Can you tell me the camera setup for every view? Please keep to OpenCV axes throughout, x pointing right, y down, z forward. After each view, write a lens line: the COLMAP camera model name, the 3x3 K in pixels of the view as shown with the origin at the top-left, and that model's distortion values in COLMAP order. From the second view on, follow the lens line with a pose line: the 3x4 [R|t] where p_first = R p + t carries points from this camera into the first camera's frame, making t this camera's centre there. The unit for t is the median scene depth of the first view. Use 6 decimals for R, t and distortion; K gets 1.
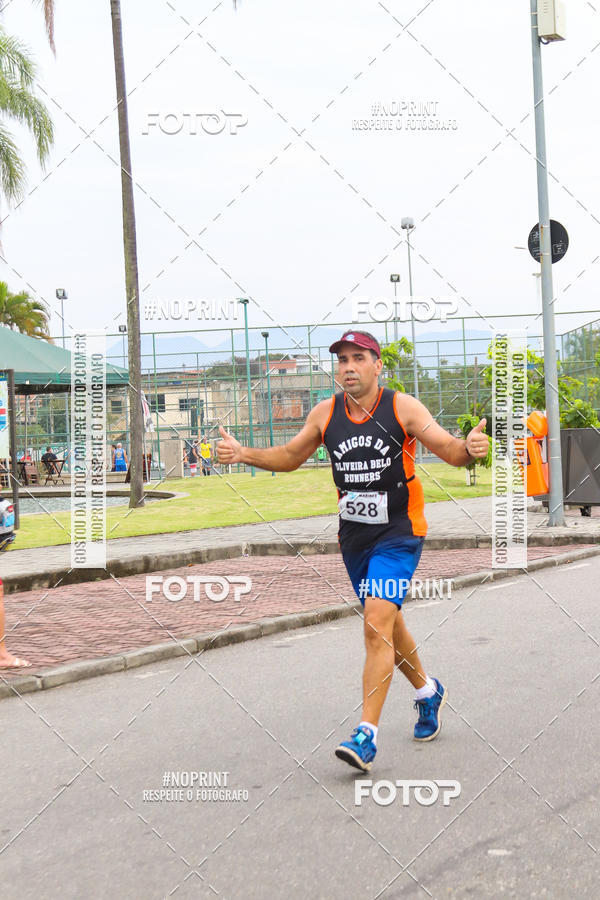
lens RADIAL K [[3508.7, 0, 299.9], [0, 3508.7, 415.6], [0, 0, 1]] dist [-0.126400, -2.587579]
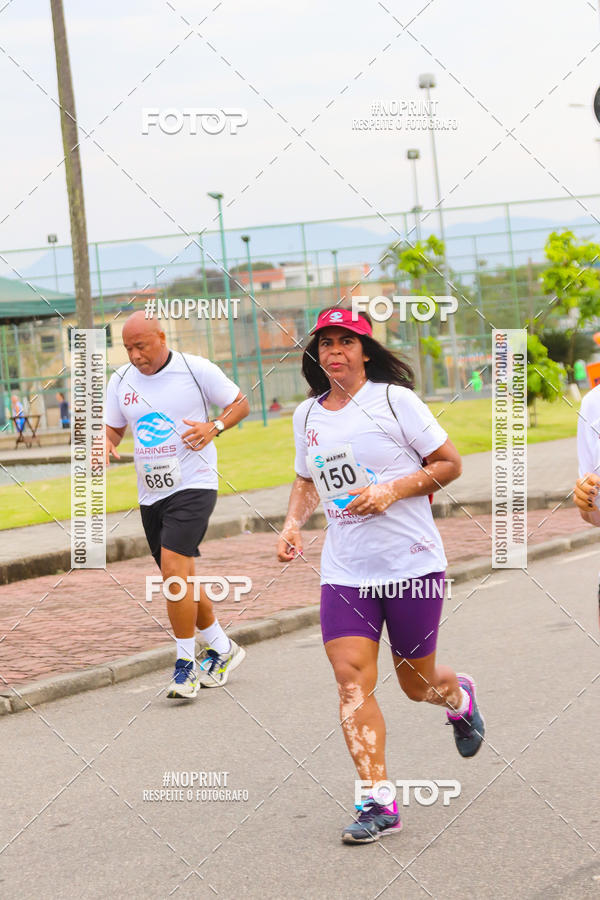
lens RADIAL K [[3469.1, 0, 299.0], [0, 3469.1, 450.6], [0, 0, 1]] dist [-0.096153, -4.464836]
pose [[0.998097, -0.047407, -0.039428, 0.028112], [0.048144, 0.998679, 0.017950, 0.009187], [0.038525, -0.019814, 0.999061, 0.250454]]
